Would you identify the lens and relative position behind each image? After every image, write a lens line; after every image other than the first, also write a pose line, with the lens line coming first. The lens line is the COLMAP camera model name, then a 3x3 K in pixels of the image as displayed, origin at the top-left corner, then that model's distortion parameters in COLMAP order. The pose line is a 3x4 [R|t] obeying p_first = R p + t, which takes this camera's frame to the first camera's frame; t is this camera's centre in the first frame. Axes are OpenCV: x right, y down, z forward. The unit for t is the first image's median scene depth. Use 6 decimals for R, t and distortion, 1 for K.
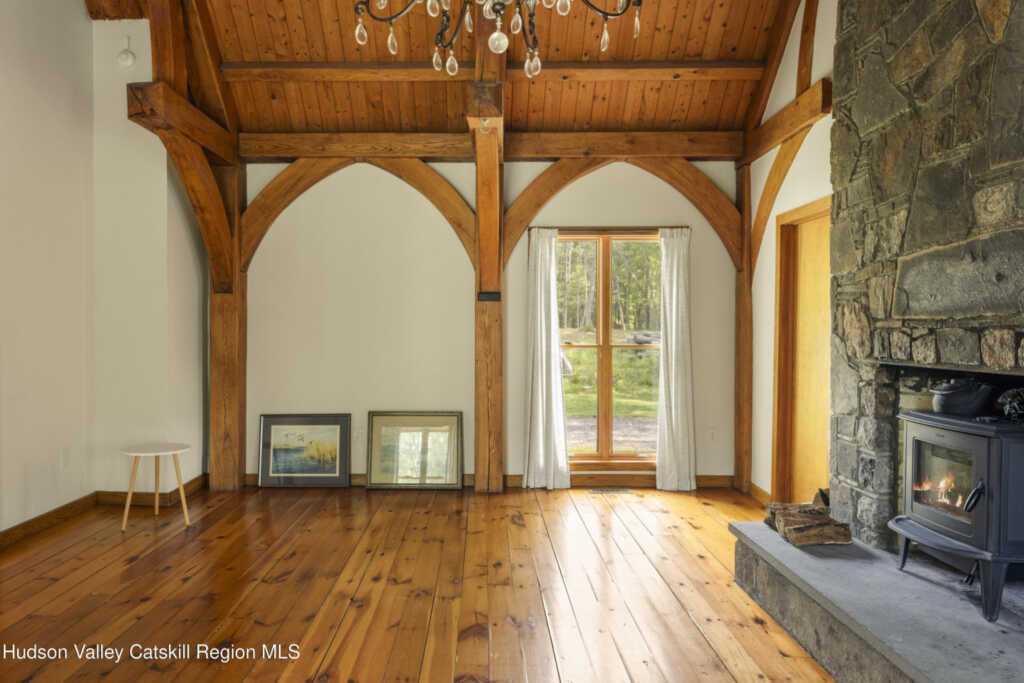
lens RADIAL K [[684.3, 0, 479.7], [0, 684.3, 338.8], [0, 0, 1]] dist [-0.005912, -0.002783]
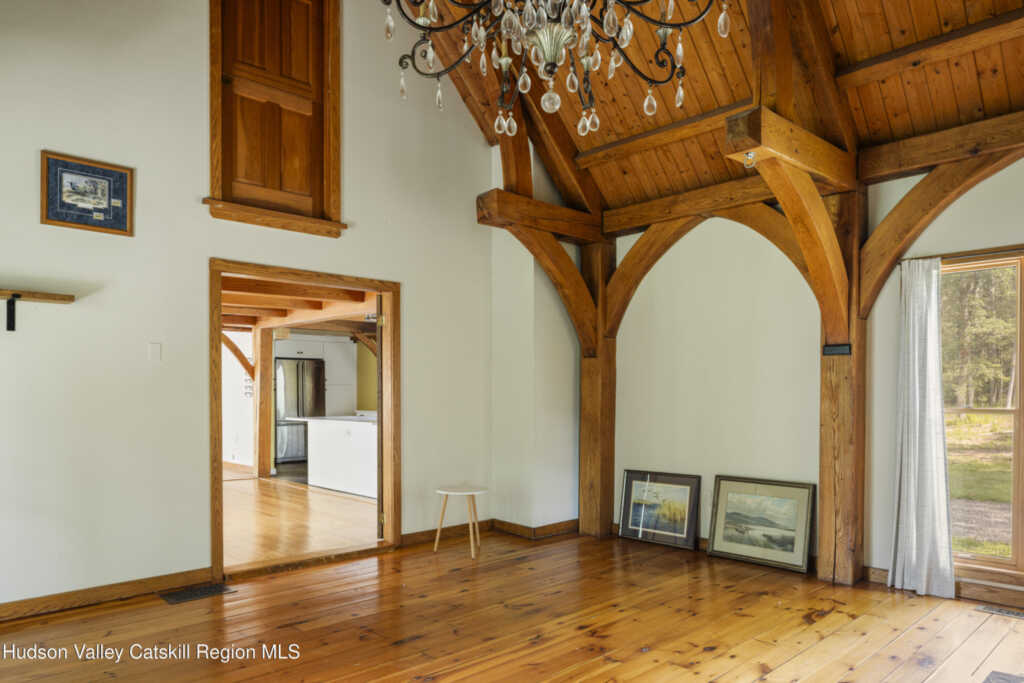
lens RADIAL K [[692.9, 0, 512.1], [0, 692.9, 396.3], [0, 0, 1]] dist [-0.003110, -0.002845]
pose [[0.694978, 0.001637, -0.719029, 0.347766], [-0.006853, 0.999967, -0.004347, 0.002040], [0.718999, 0.007949, 0.694966, 0.119955]]
